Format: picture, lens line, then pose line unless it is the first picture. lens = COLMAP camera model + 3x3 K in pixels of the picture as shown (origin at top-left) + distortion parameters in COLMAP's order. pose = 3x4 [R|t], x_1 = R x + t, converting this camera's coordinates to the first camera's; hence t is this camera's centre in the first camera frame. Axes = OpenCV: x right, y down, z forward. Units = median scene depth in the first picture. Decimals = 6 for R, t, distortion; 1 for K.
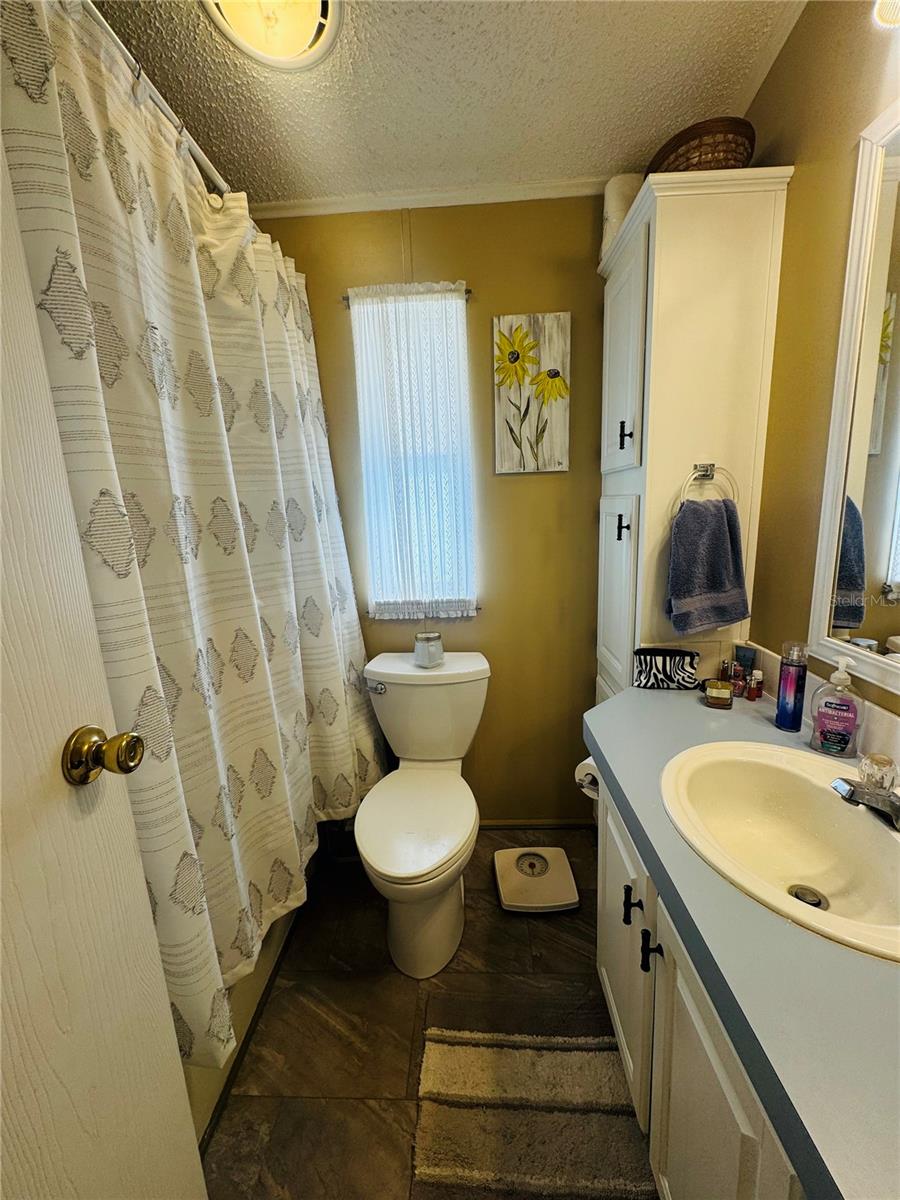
lens RADIAL K [[483.8, 0, 454.2], [0, 483.8, 600.5], [0, 0, 1]] dist [-0.002353, -0.000350]
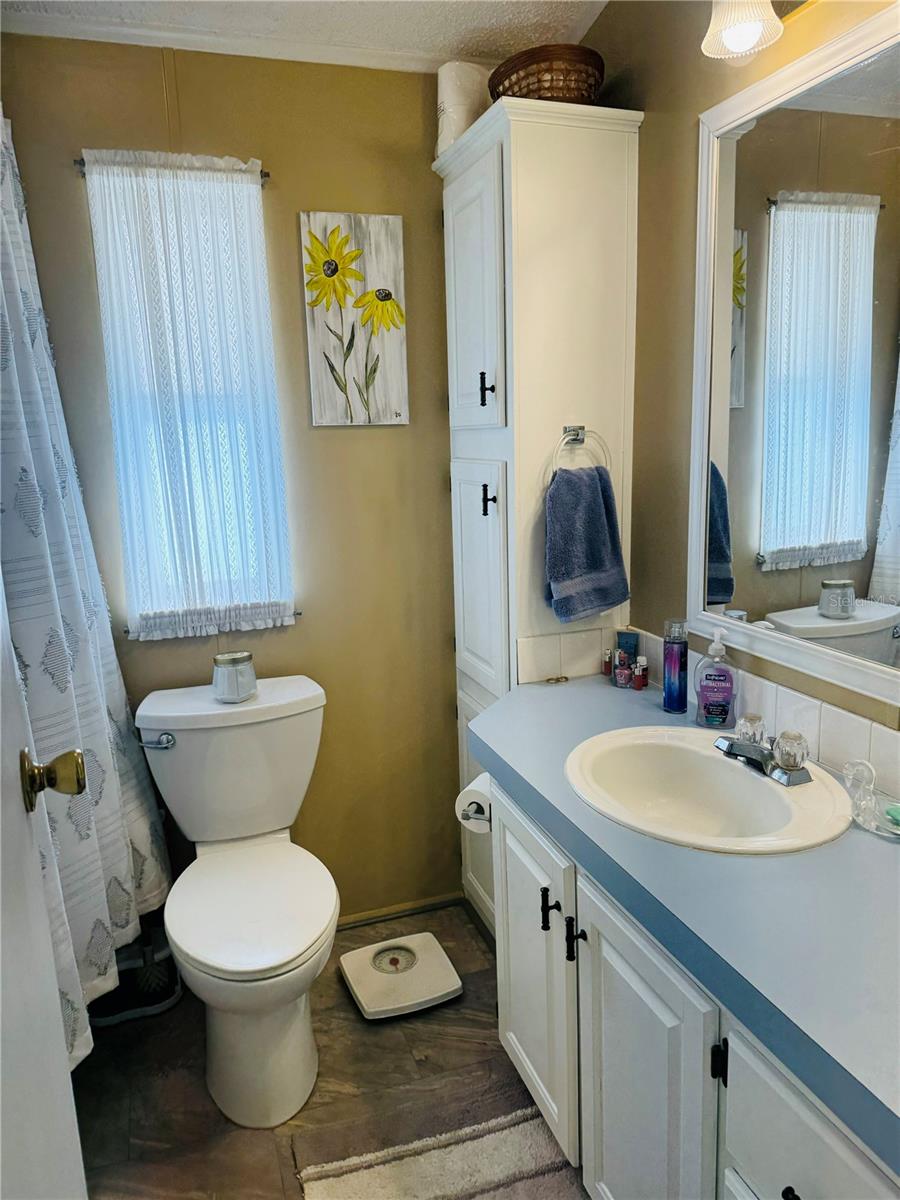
lens RADIAL K [[851.9, 0, 450.0], [0, 851.9, 600.0], [0, 0, 1]] dist [0.147112, -0.247370]
pose [[0.932408, -0.063638, 0.355761, -0.223877], [0.067436, 0.997722, 0.001729, 0.011211], [-0.355061, 0.022379, 0.934575, -0.309007]]
